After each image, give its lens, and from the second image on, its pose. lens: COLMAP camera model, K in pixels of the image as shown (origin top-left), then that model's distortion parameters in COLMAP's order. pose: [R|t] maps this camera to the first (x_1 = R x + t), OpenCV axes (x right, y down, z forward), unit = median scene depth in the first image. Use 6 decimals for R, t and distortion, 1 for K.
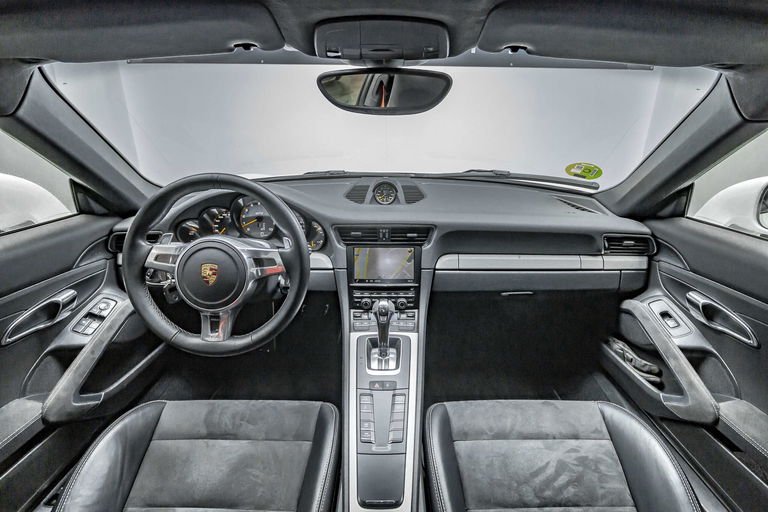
lens RADIAL K [[362.4, 0, 384.0], [0, 362.4, 256.0], [0, 0, 1]] dist [-0.009973, -0.000325]
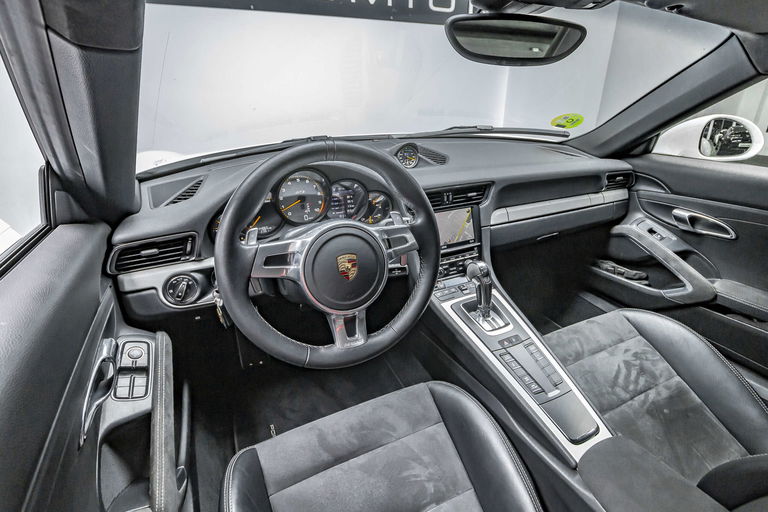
lens RADIAL K [[382.9, 0, 383.2], [0, 382.9, 259.8], [0, 0, 1]] dist [-0.002703, -0.000403]
pose [[0.894646, -0.191177, 0.403807, -0.596903], [0.157747, 0.980779, 0.114843, -0.041271], [-0.418001, -0.039045, 0.907607, 0.149000]]
